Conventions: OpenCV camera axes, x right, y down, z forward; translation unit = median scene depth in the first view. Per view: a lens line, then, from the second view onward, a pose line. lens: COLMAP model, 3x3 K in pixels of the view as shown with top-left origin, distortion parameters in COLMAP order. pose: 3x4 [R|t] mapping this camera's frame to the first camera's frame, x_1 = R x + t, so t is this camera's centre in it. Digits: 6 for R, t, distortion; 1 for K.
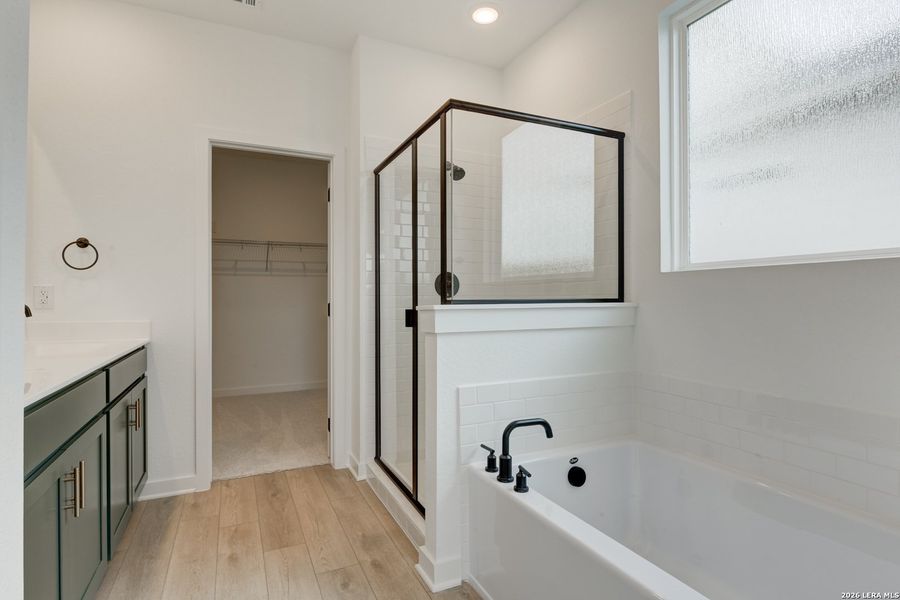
lens RADIAL K [[461.0, 0, 446.6], [0, 461.0, 299.9], [0, 0, 1]] dist [-0.002178, -0.001050]
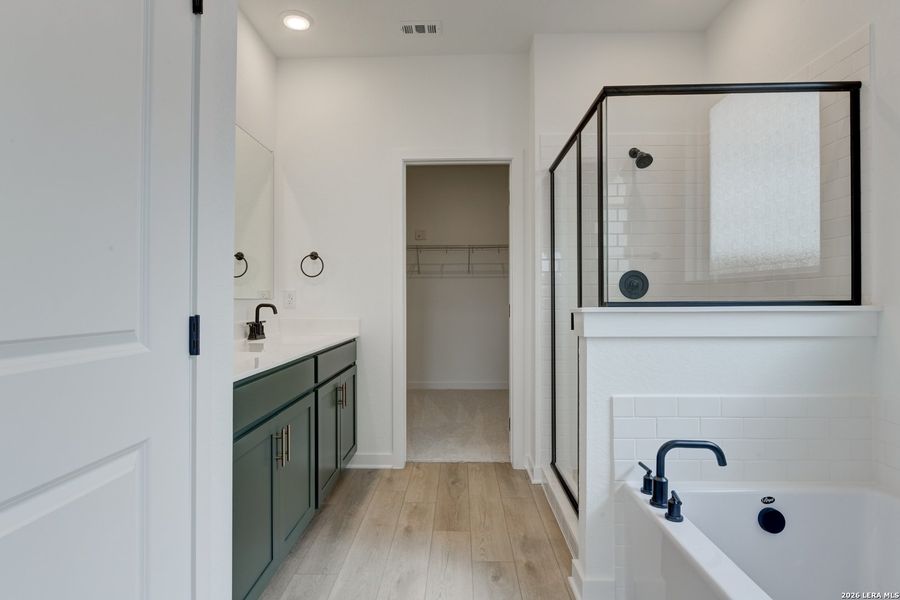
lens RADIAL K [[479.5, 0, 444.2], [0, 479.5, 298.7], [0, 0, 1]] dist [-0.004518, -0.001311]
pose [[0.891538, -0.000788, -0.452946, 0.114357], [-0.000516, 0.999996, -0.002755, -0.002821], [0.452947, 0.002690, 0.891534, -0.008173]]
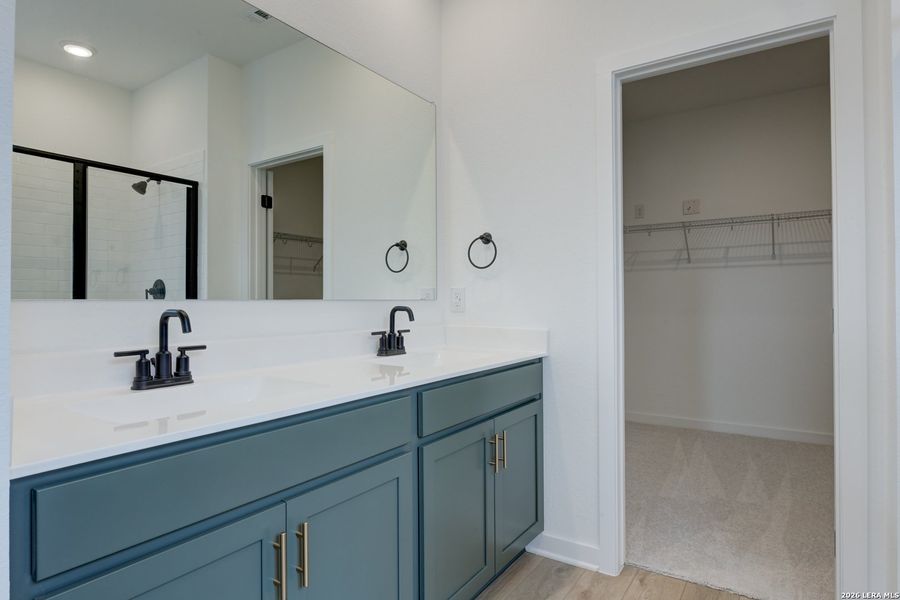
lens RADIAL K [[510.2, 0, 450.2], [0, 510.2, 295.3], [0, 0, 1]] dist [0.001606, -0.000165]
pose [[0.516674, -0.010484, -0.856118, 0.018241], [0.002192, 0.999938, -0.010922, -0.002656], [0.856179, 0.003767, 0.516665, 0.403381]]
